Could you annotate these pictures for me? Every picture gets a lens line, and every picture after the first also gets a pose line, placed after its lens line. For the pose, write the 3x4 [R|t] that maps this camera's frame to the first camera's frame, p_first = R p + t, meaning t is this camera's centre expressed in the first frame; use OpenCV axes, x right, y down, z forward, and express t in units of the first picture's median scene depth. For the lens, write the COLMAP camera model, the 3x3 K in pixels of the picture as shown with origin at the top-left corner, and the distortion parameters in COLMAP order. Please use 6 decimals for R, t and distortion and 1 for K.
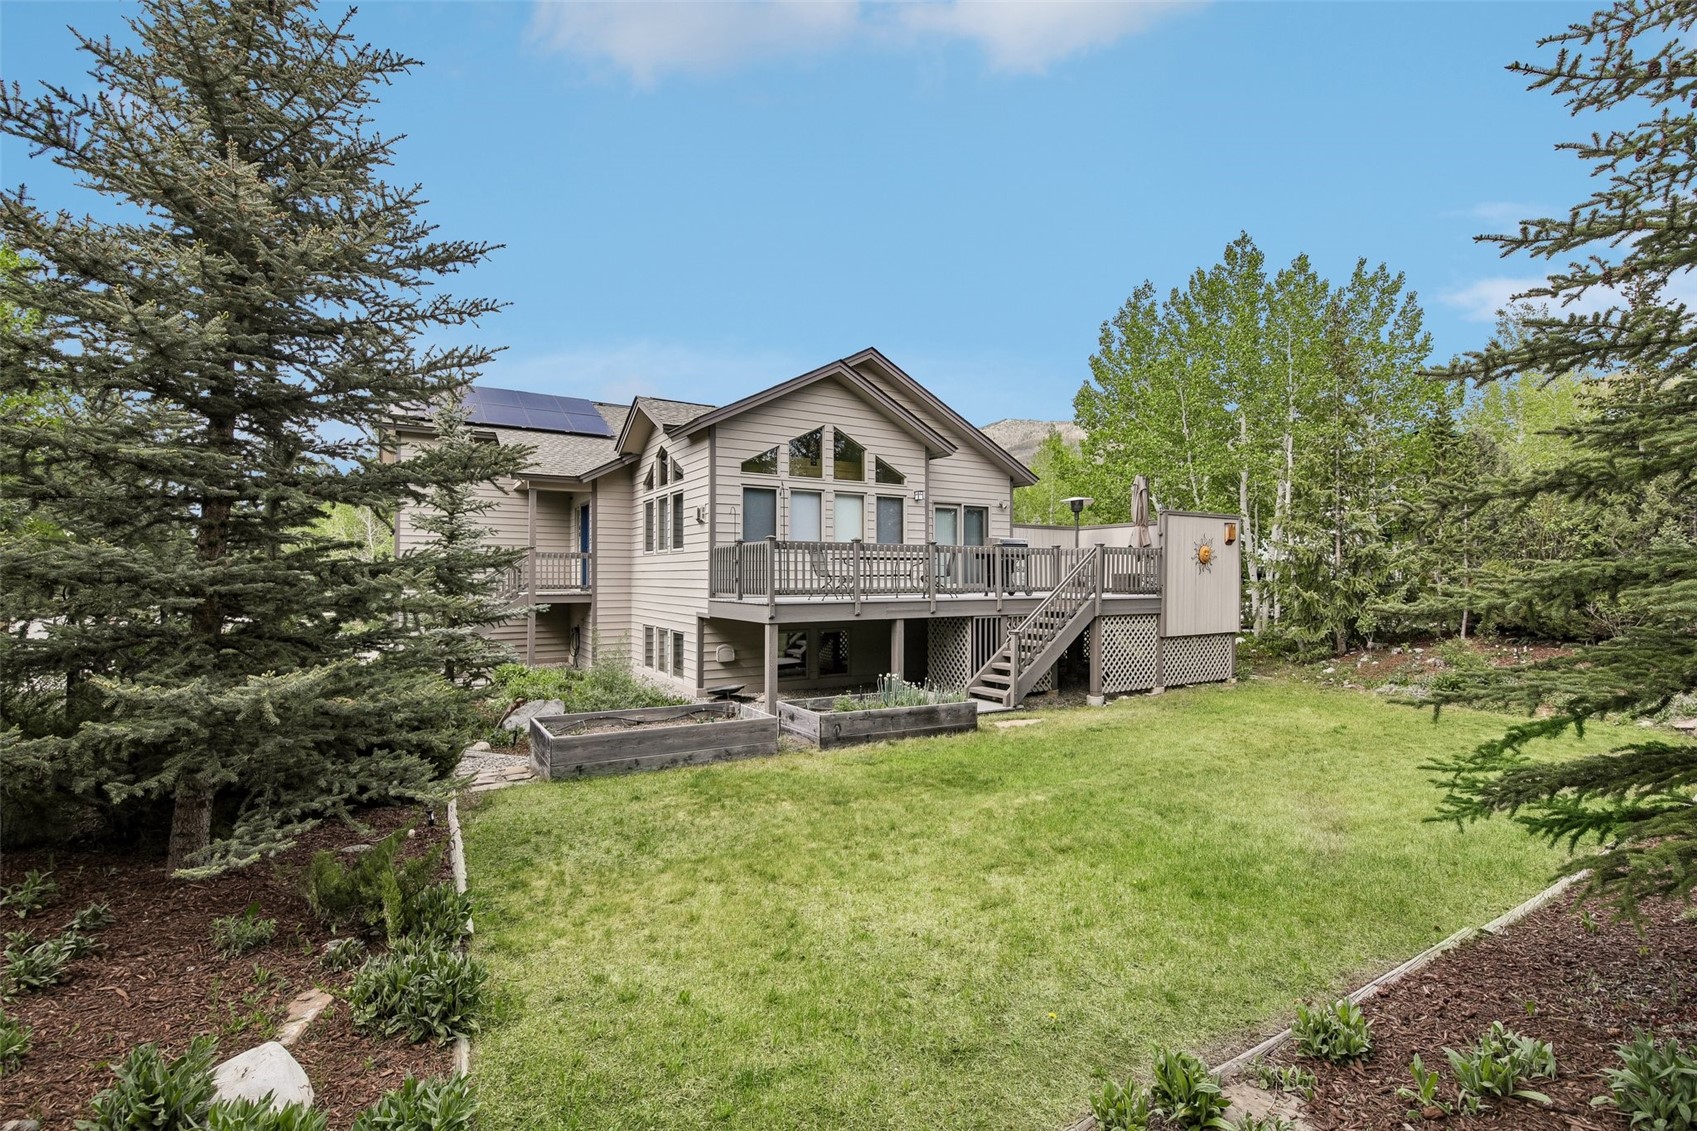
lens RADIAL K [[748.0, 0, 839.9], [0, 748.0, 581.2], [0, 0, 1]] dist [0.003564, -0.000320]
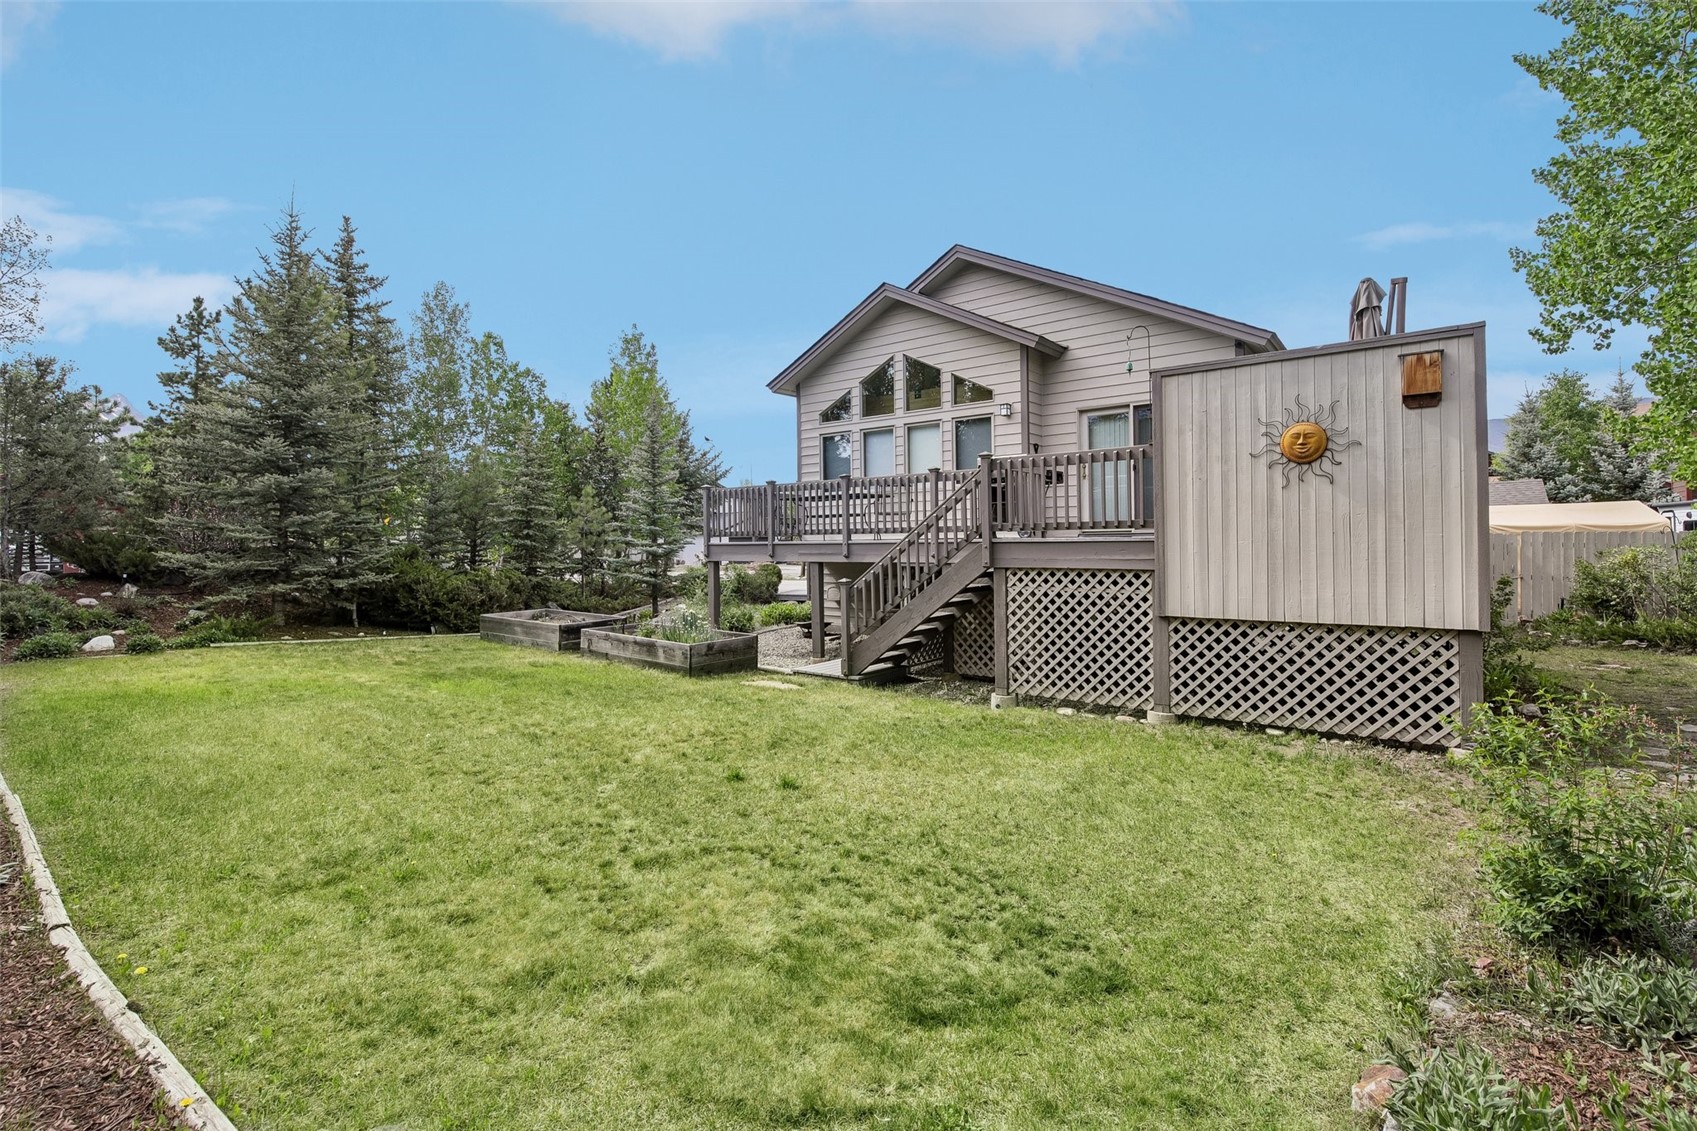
lens RADIAL K [[748.0, 0, 833.0], [0, 748.0, 534.7], [0, 0, 1]] dist [0.003564, -0.000320]
pose [[0.356285, -0.010456, -0.934319, 0.815004], [0.006089, 0.999942, -0.008868, 0.021991], [0.934358, -0.002529, 0.356328, 0.592699]]
